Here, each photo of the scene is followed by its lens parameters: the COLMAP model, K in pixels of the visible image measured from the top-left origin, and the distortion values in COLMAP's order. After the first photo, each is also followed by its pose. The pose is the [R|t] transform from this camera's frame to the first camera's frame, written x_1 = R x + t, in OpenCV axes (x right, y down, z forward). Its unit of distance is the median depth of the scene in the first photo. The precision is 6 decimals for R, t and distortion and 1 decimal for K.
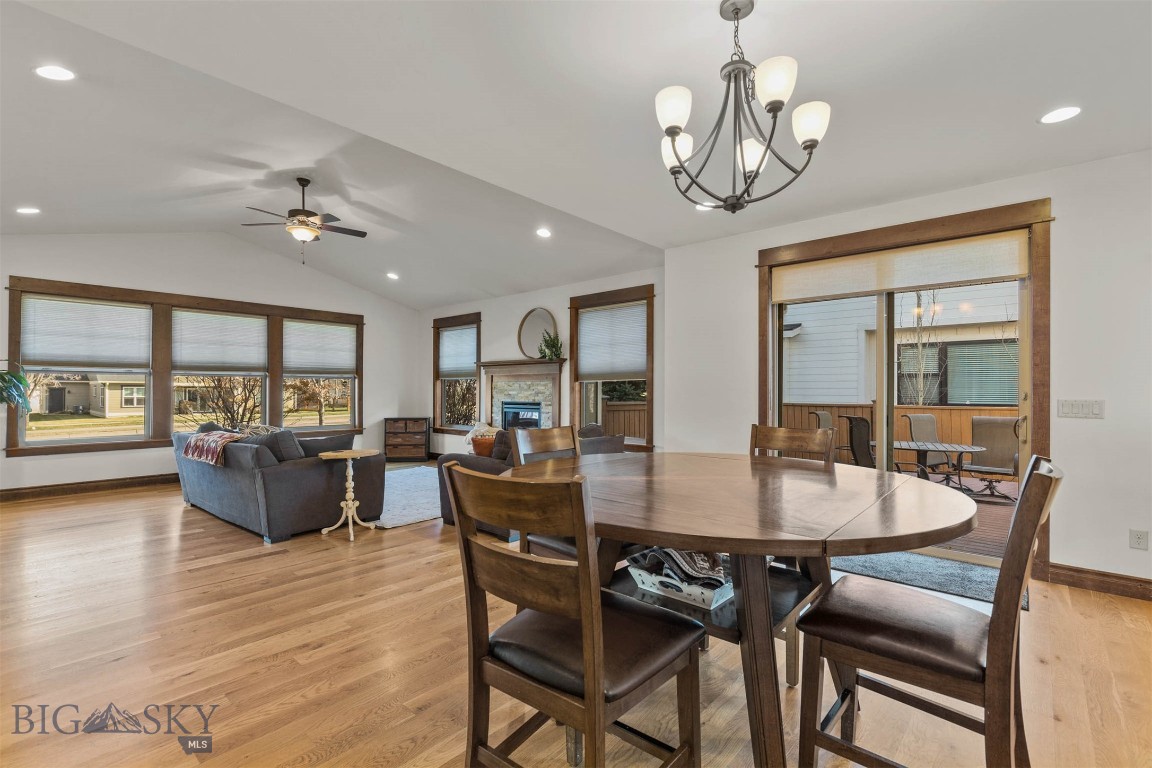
lens RADIAL K [[512.8, 0, 576.4], [0, 512.8, 385.3], [0, 0, 1]] dist [0.008256, -0.002019]
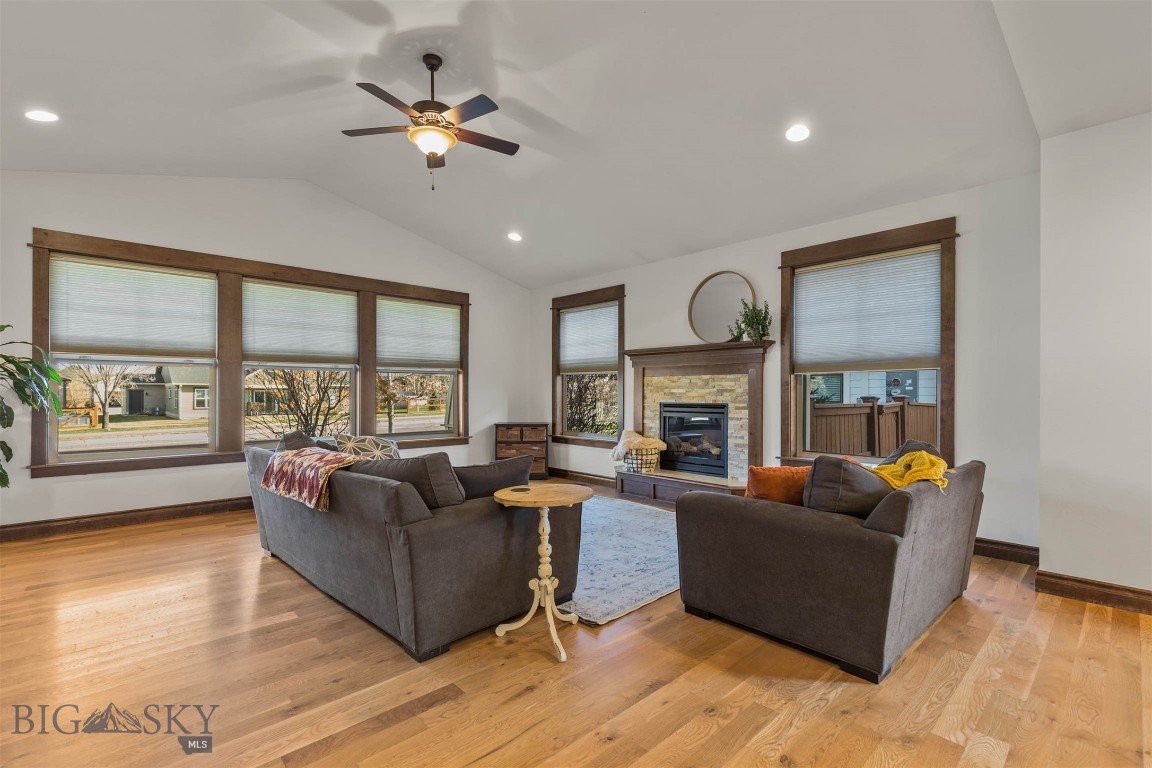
lens RADIAL K [[512.8, 0, 574.1], [0, 512.8, 391.3], [0, 0, 1]] dist [0.008256, -0.002019]
pose [[0.996009, -0.000951, -0.089250, -0.230192], [0.001557, 0.999976, 0.006719, 0.011045], [0.089241, -0.006831, 0.995987, 0.286688]]
